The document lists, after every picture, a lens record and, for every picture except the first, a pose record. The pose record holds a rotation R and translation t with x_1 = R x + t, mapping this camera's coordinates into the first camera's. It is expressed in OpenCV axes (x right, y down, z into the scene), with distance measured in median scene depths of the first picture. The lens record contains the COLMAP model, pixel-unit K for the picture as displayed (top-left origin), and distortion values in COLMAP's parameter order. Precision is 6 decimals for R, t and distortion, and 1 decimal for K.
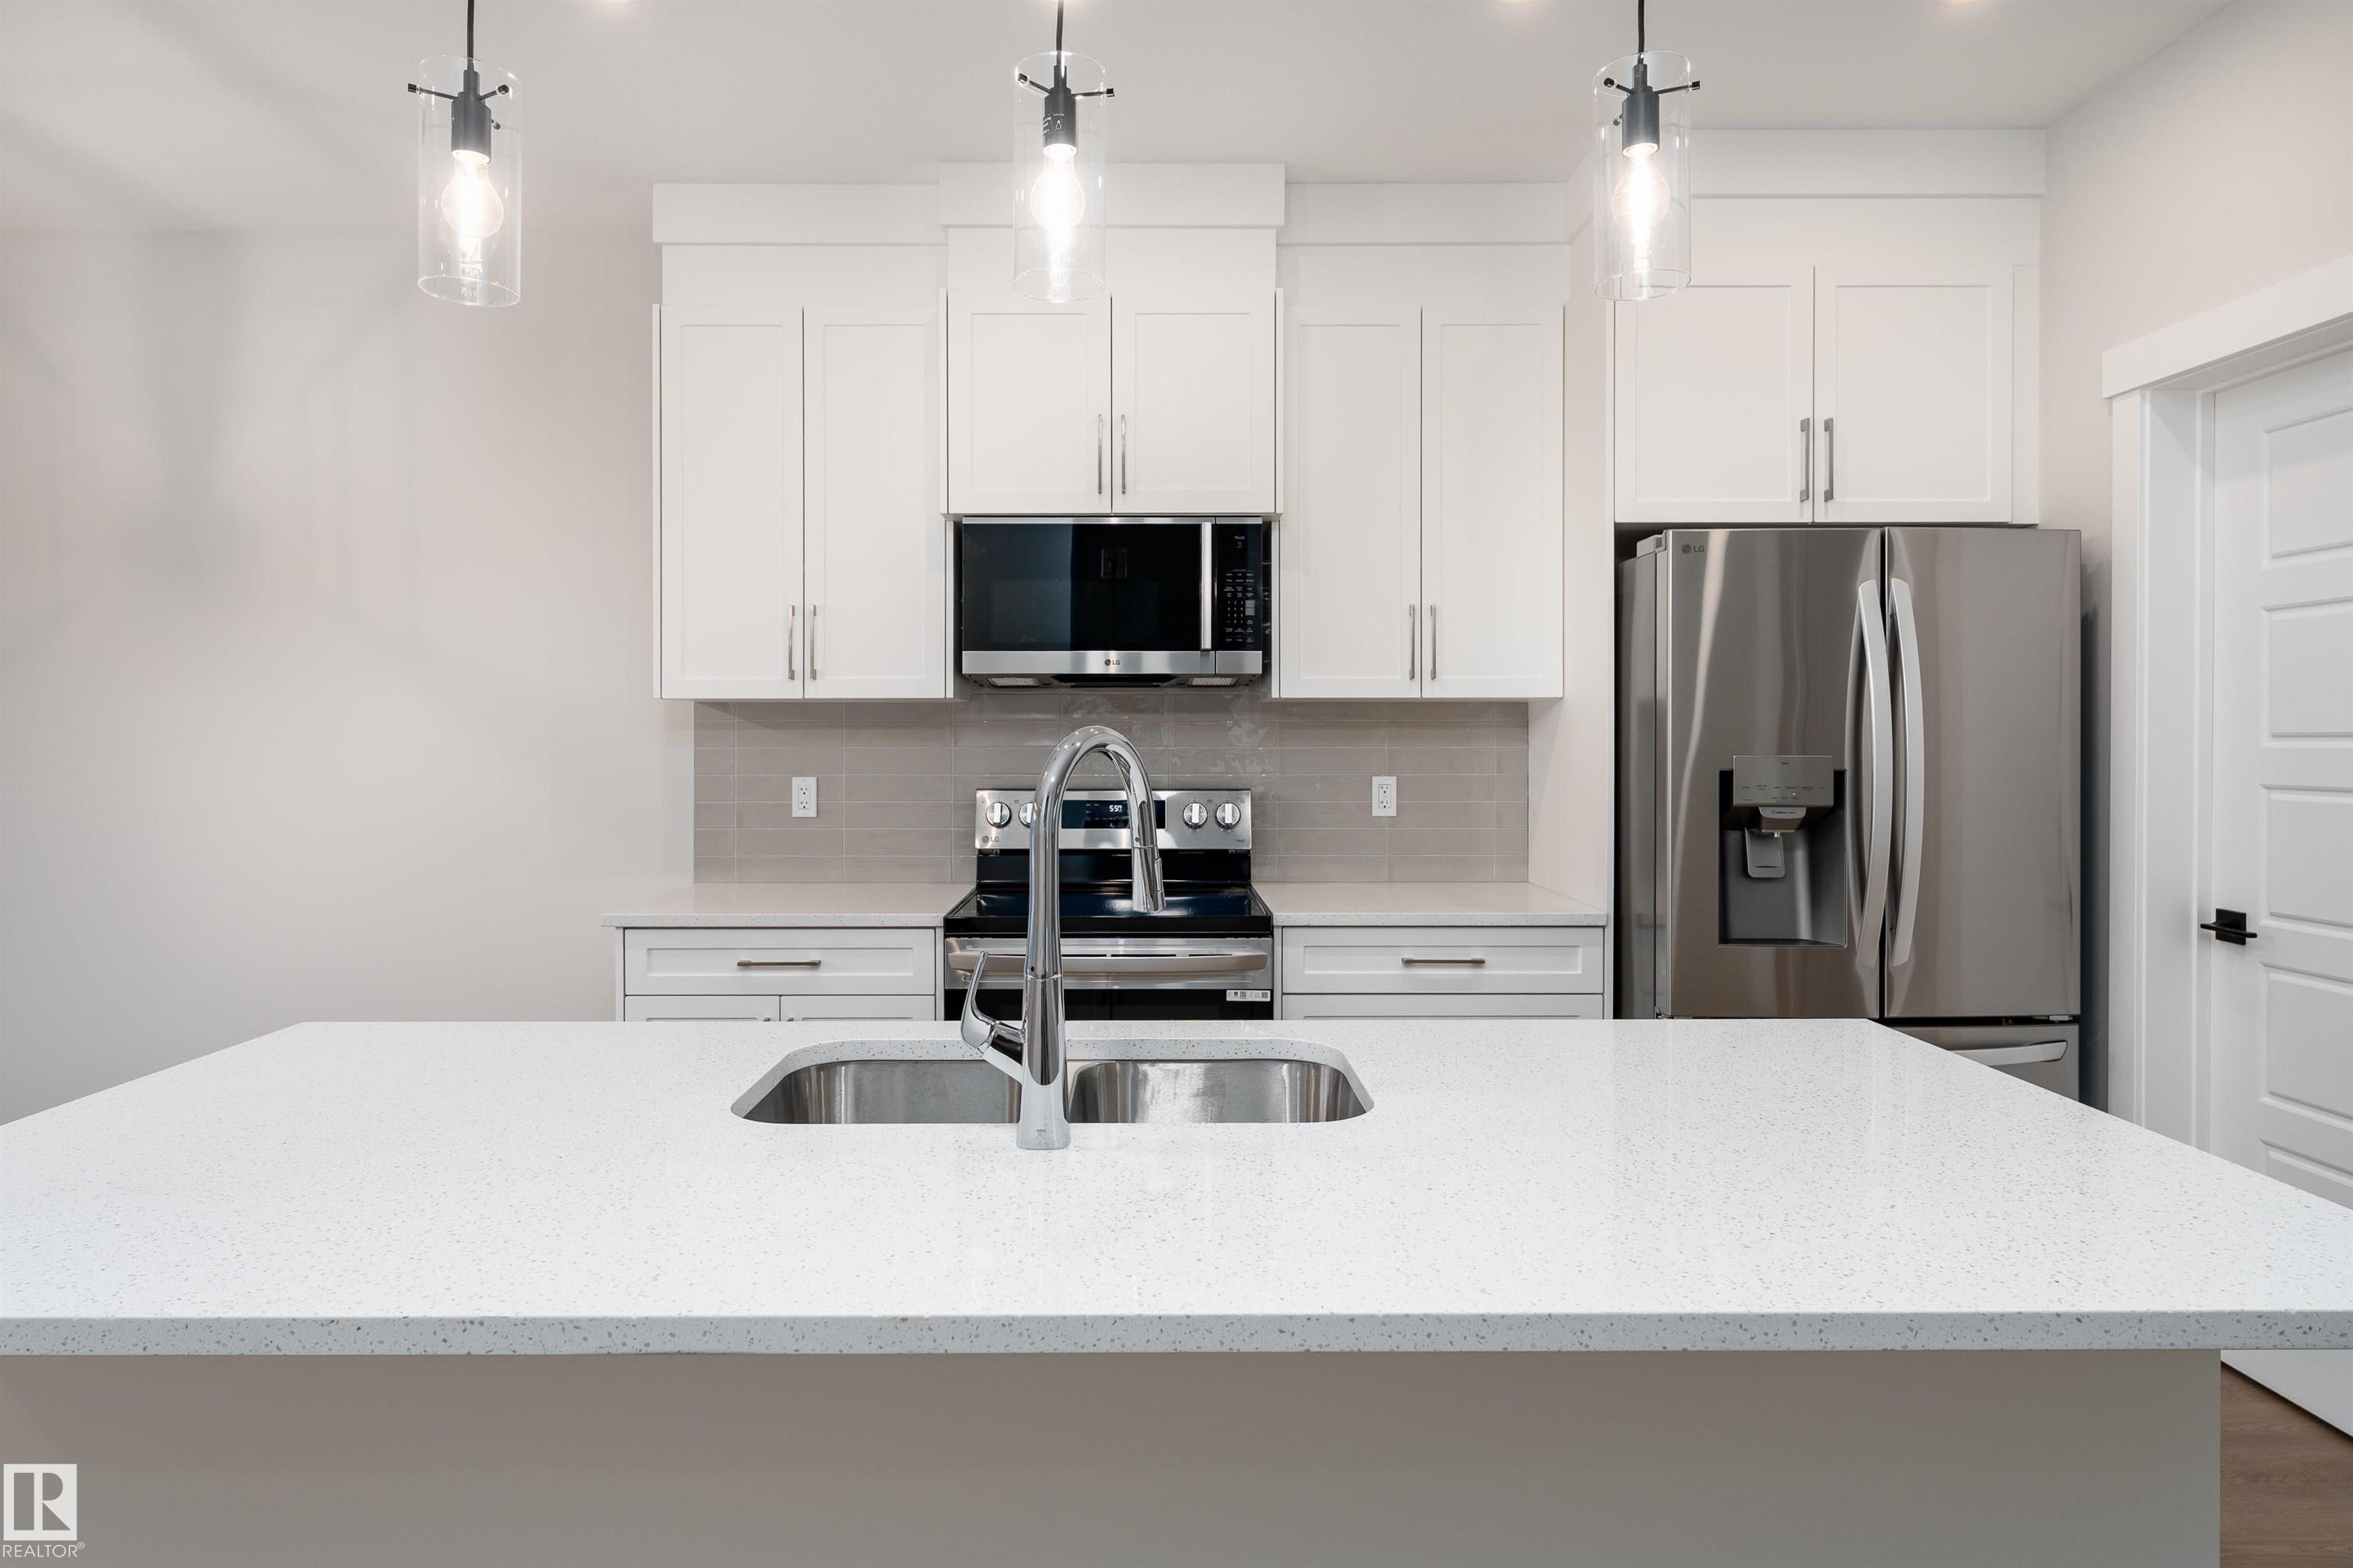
lens RADIAL K [[1297.3, 0, 1148.3], [0, 1297.3, 747.1], [0, 0, 1]] dist [-0.014758, 0.000135]
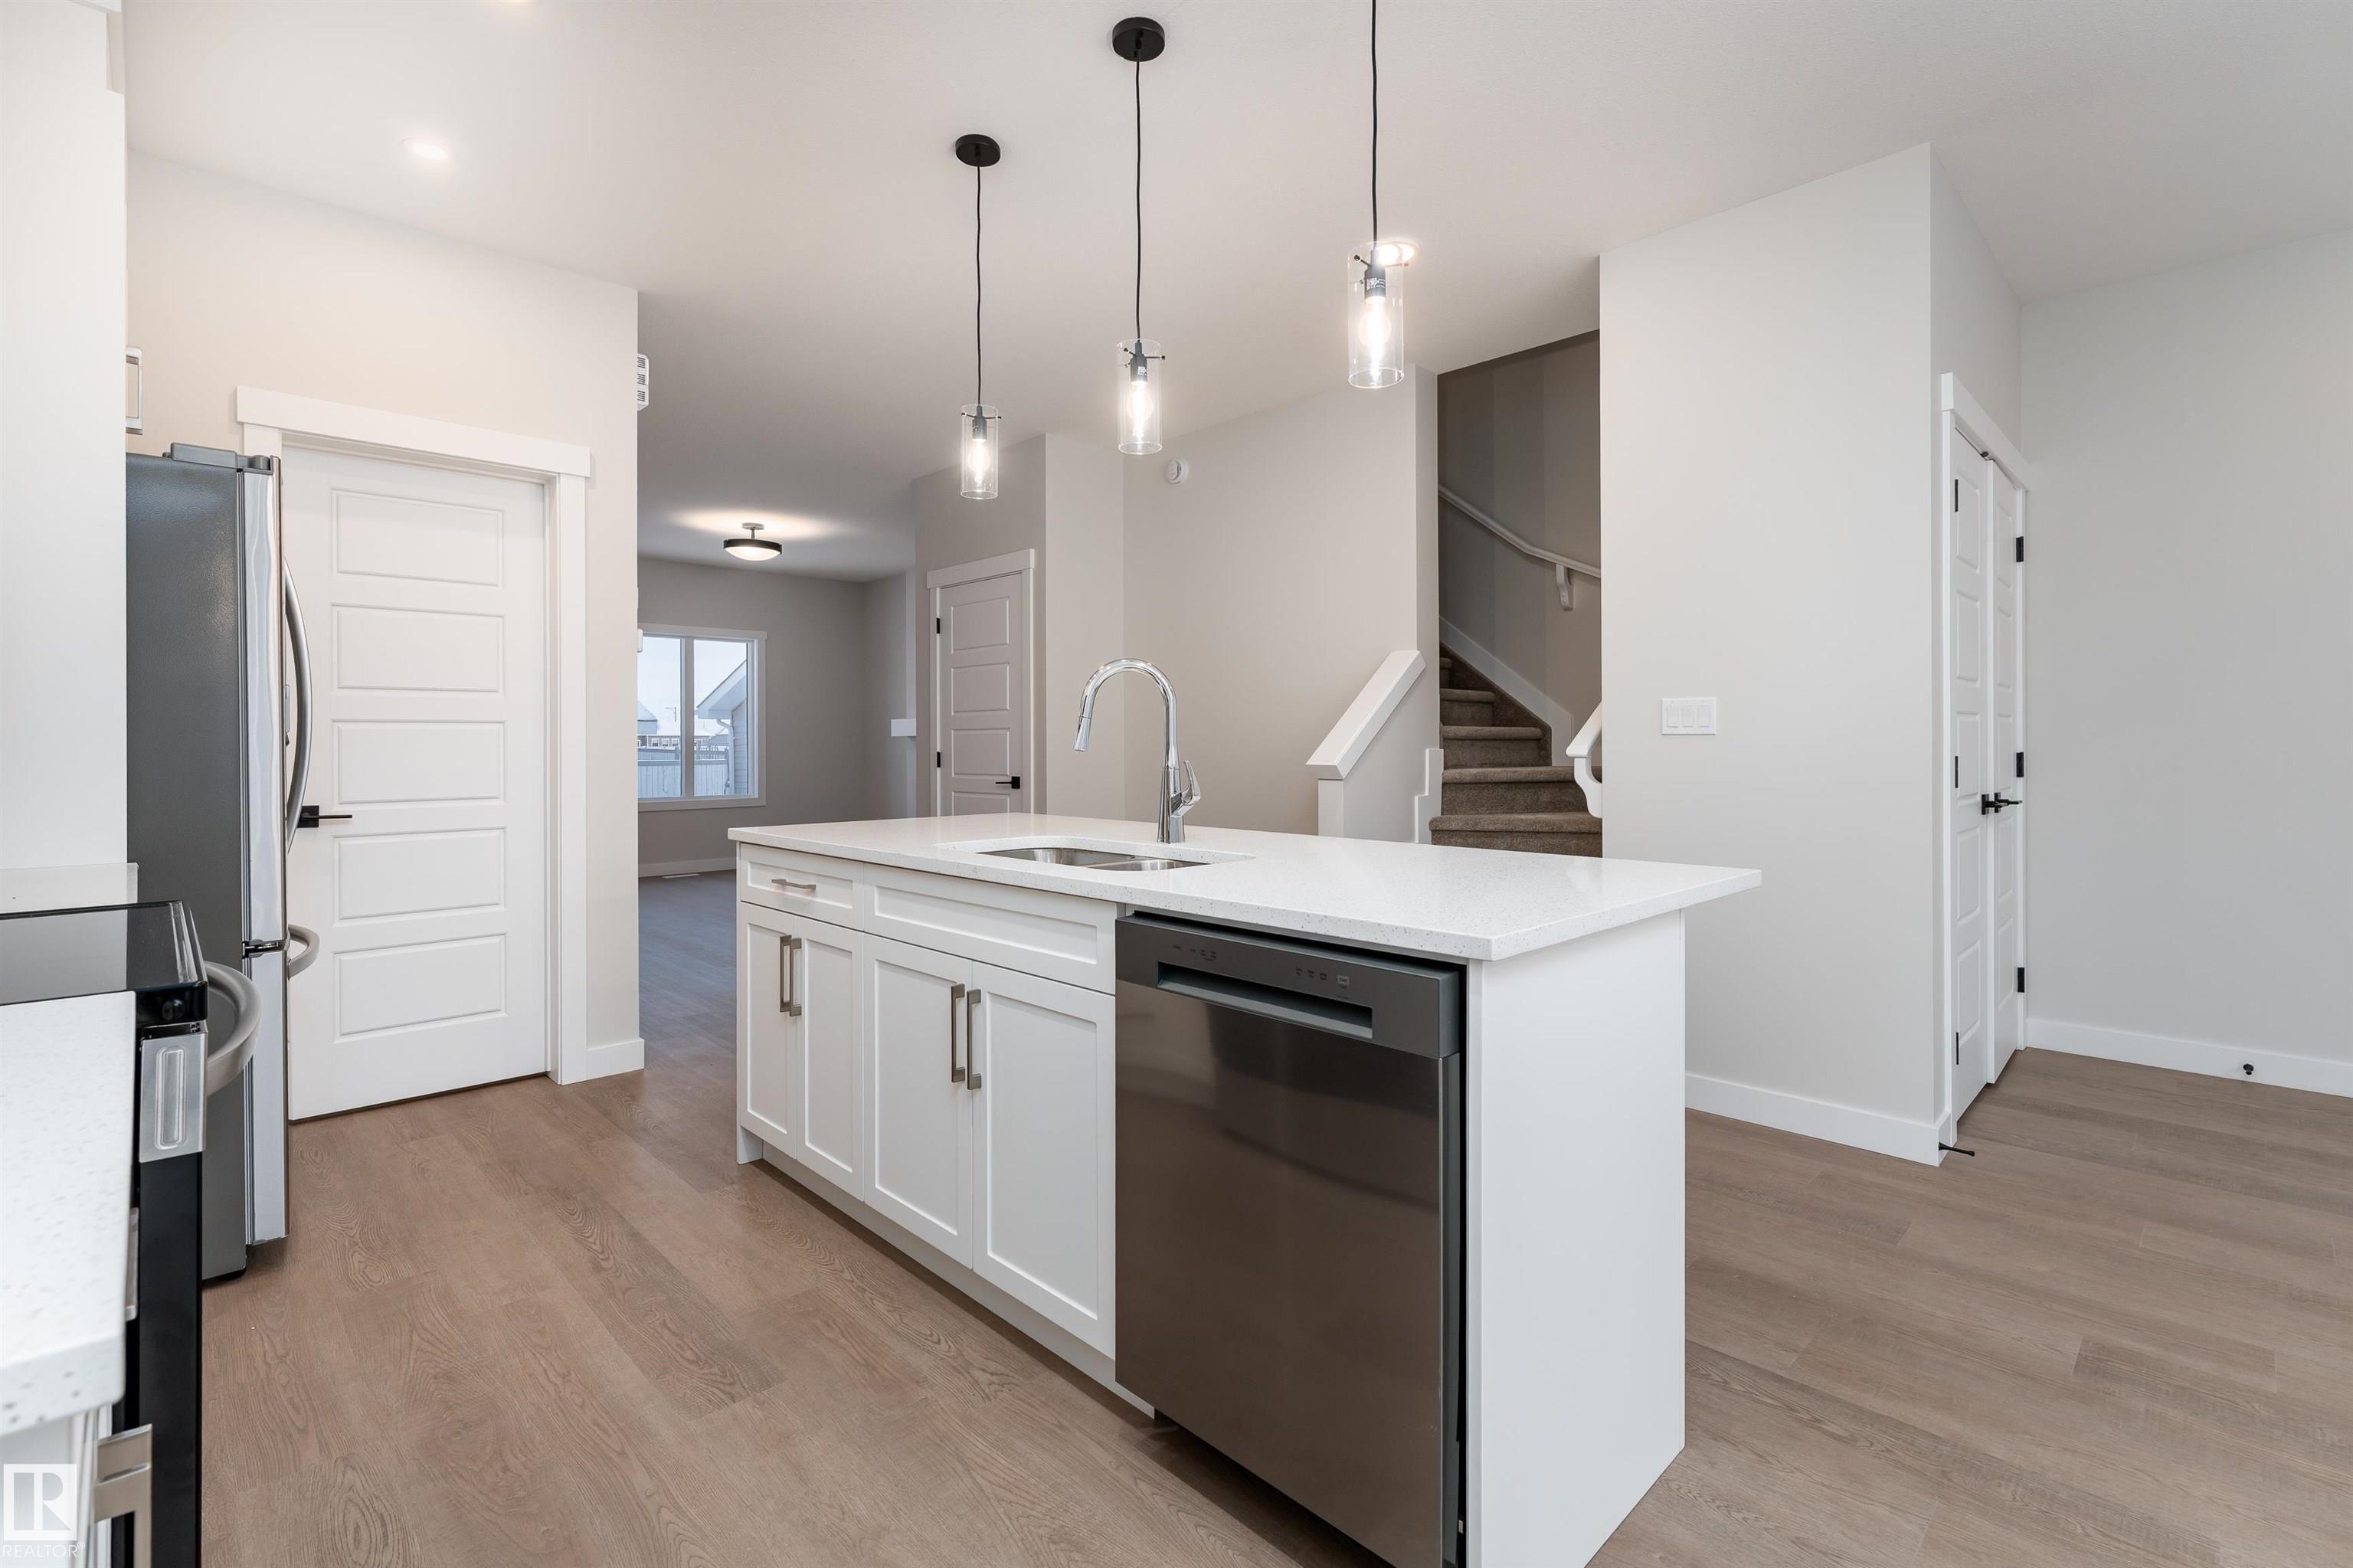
lens RADIAL K [[1059.8, 0, 1164.5], [0, 1059.8, 743.4], [0, 0, 1]] dist [0.000072, -0.000010]
pose [[-0.691701, 0.003795, 0.722174, -0.573776], [0.008577, 0.999959, 0.002960, 0.049886], [-0.722133, 0.008241, -0.691705, 0.925448]]
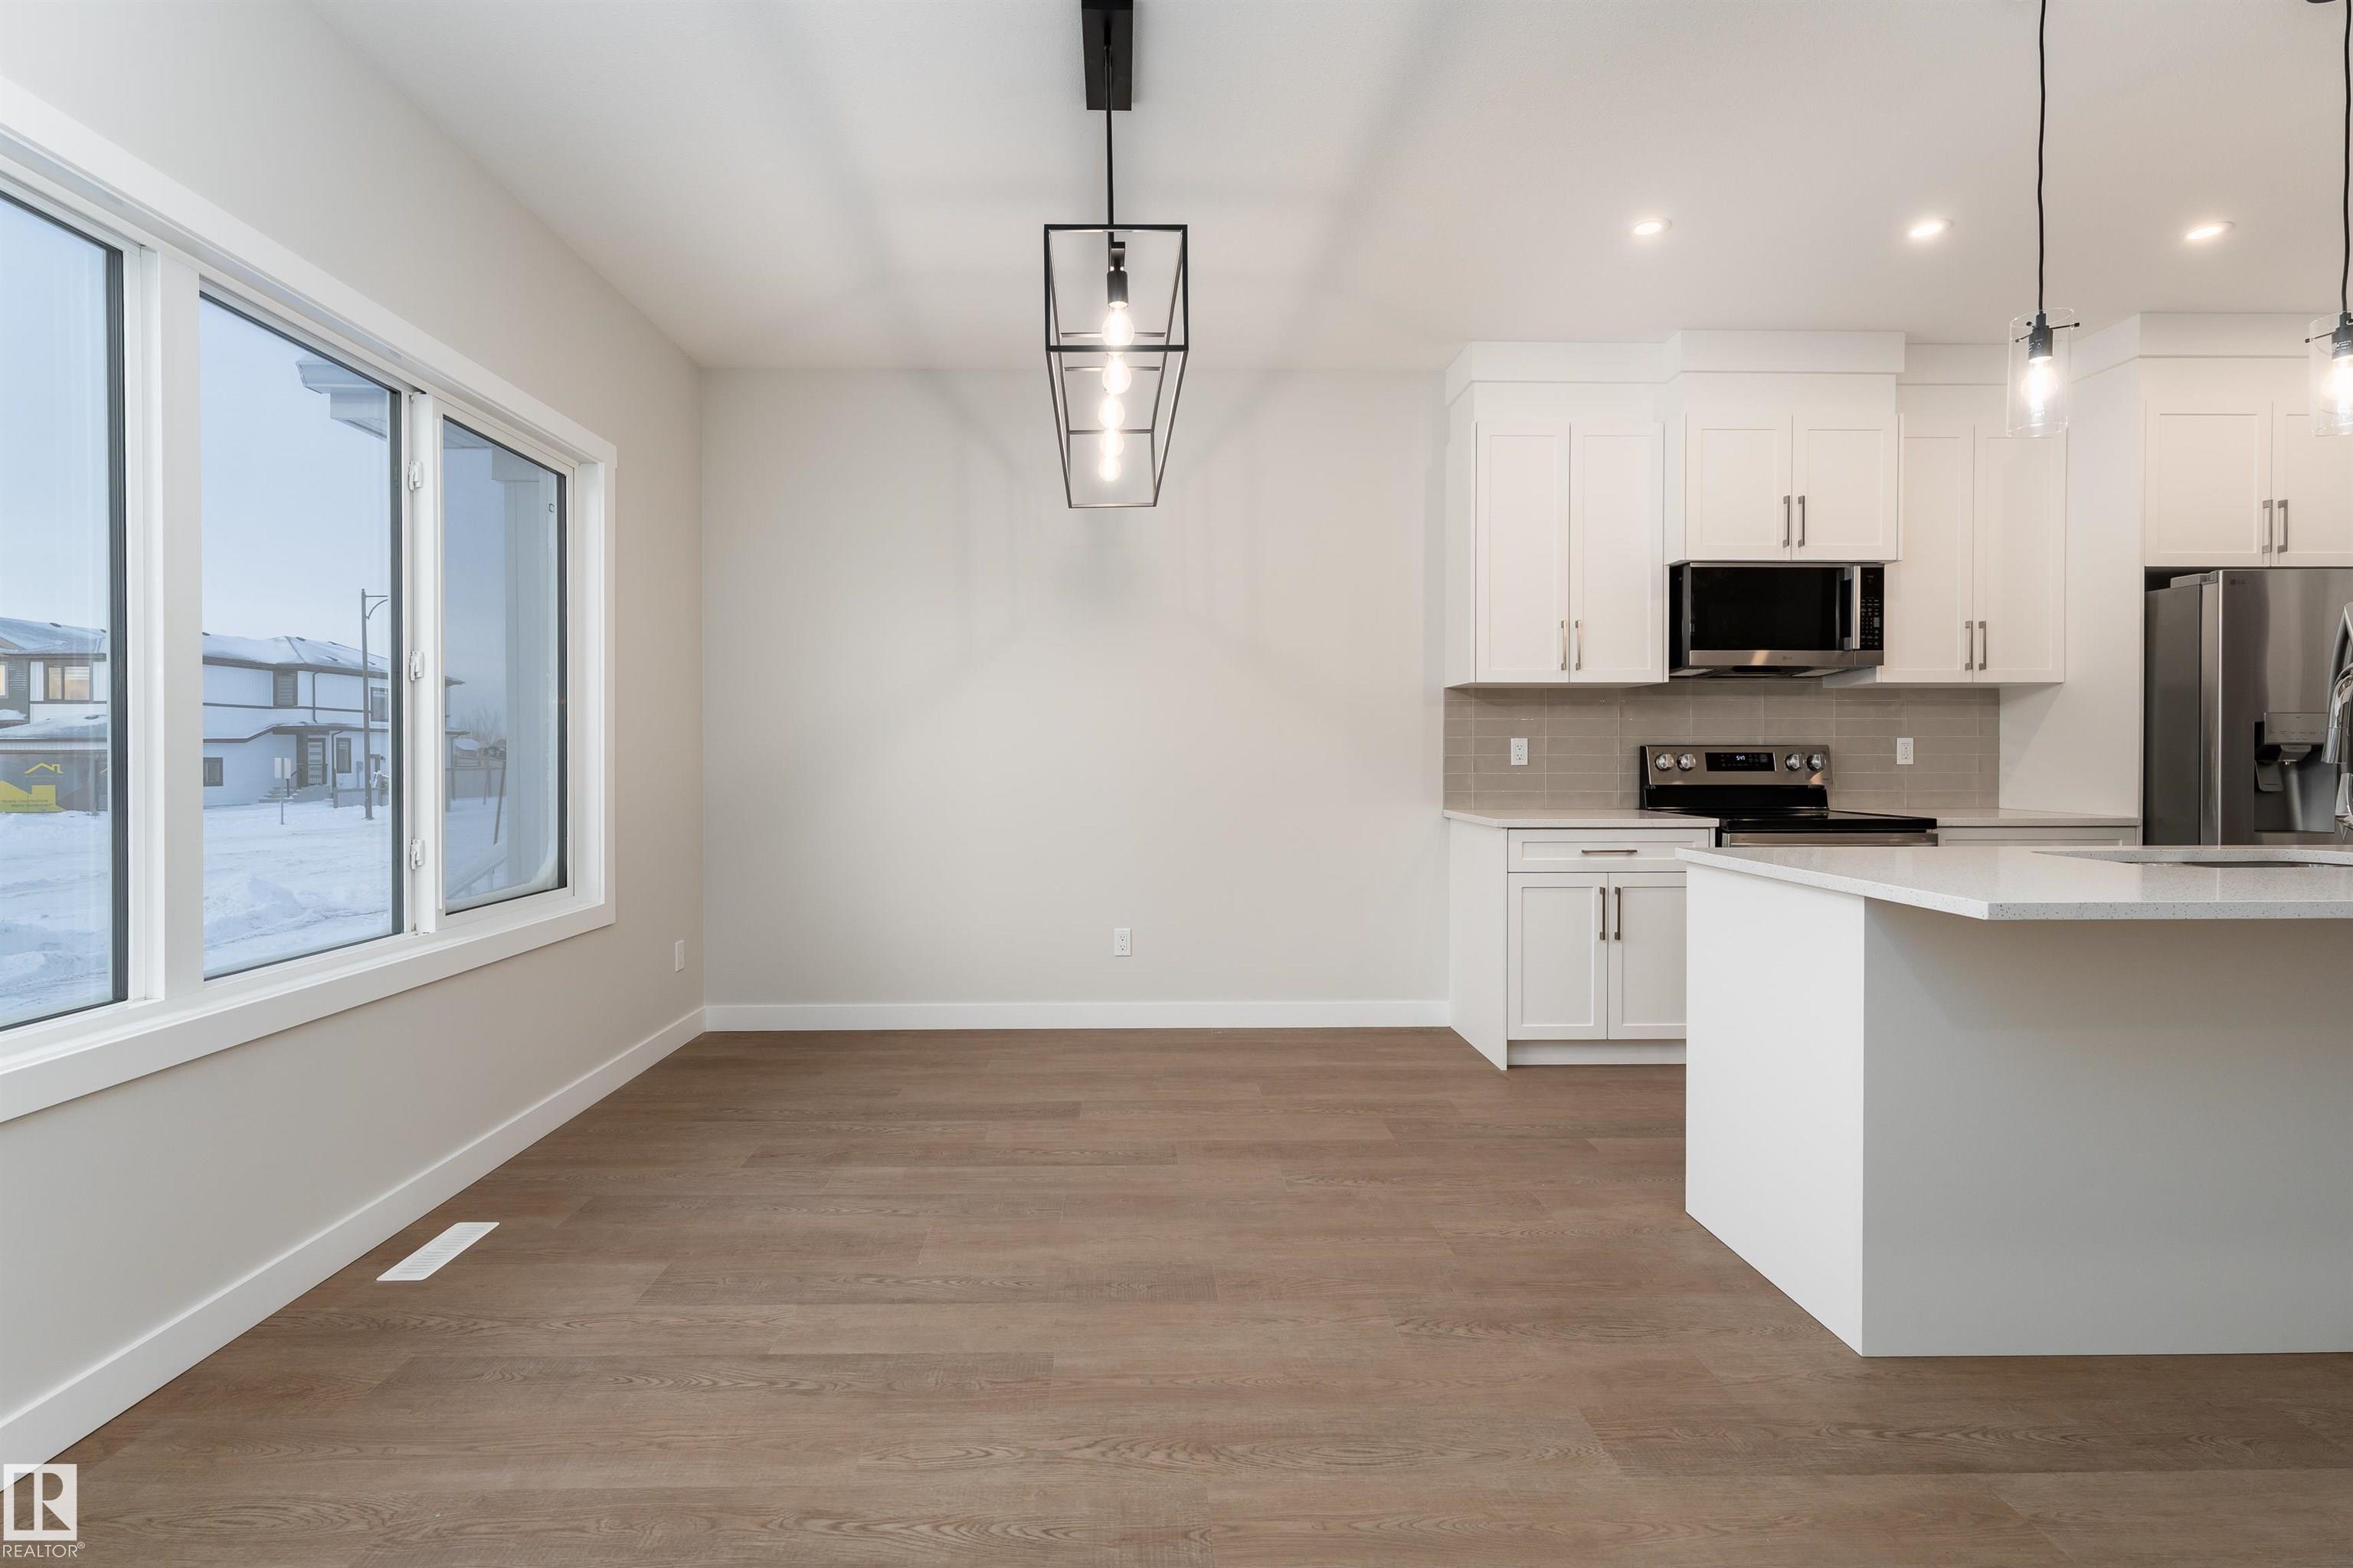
lens RADIAL K [[1054.4, 0, 1143.9], [0, 1054.4, 766.1], [0, 0, 1]] dist [0.000888, -0.000365]
pose [[0.999933, -0.001124, 0.011493, -0.796361], [0.001075, 0.999990, 0.004292, 0.055419], [-0.011497, -0.004279, 0.999925, -0.232782]]
